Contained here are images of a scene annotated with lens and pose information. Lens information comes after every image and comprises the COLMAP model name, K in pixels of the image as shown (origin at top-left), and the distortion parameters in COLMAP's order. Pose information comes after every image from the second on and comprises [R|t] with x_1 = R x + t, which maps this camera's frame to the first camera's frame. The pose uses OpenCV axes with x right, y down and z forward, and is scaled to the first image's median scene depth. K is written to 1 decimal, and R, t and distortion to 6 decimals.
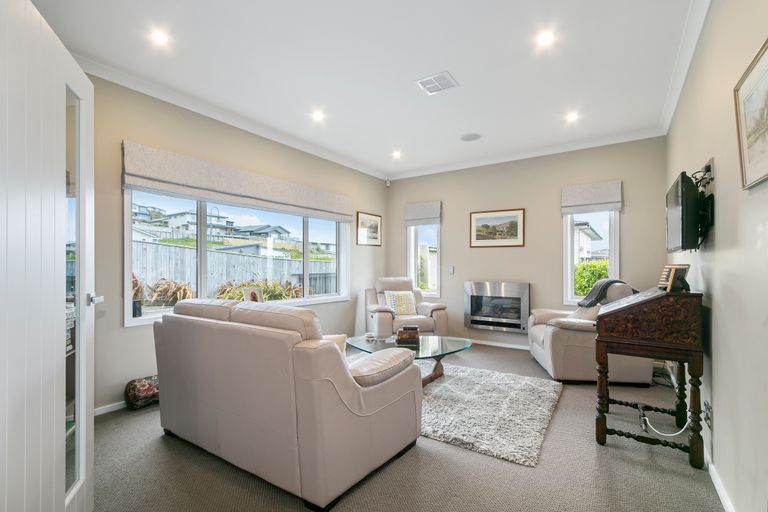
lens RADIAL K [[347.0, 0, 384.0], [0, 347.0, 268.8], [0, 0, 1]] dist [-0.000045, -0.000018]
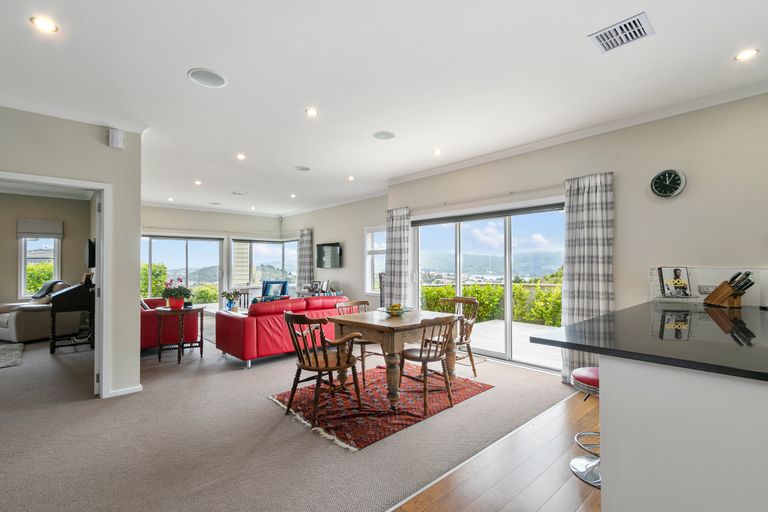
lens RADIAL K [[357.7, 0, 384.0], [0, 357.7, 256.0], [0, 0, 1]] dist [-0.000680, -0.000158]
pose [[0.229186, 0.023867, 0.973090, -0.773303], [0.009807, 0.999592, -0.026827, -0.031116], [-0.973333, 0.015692, 0.228858, -1.096010]]
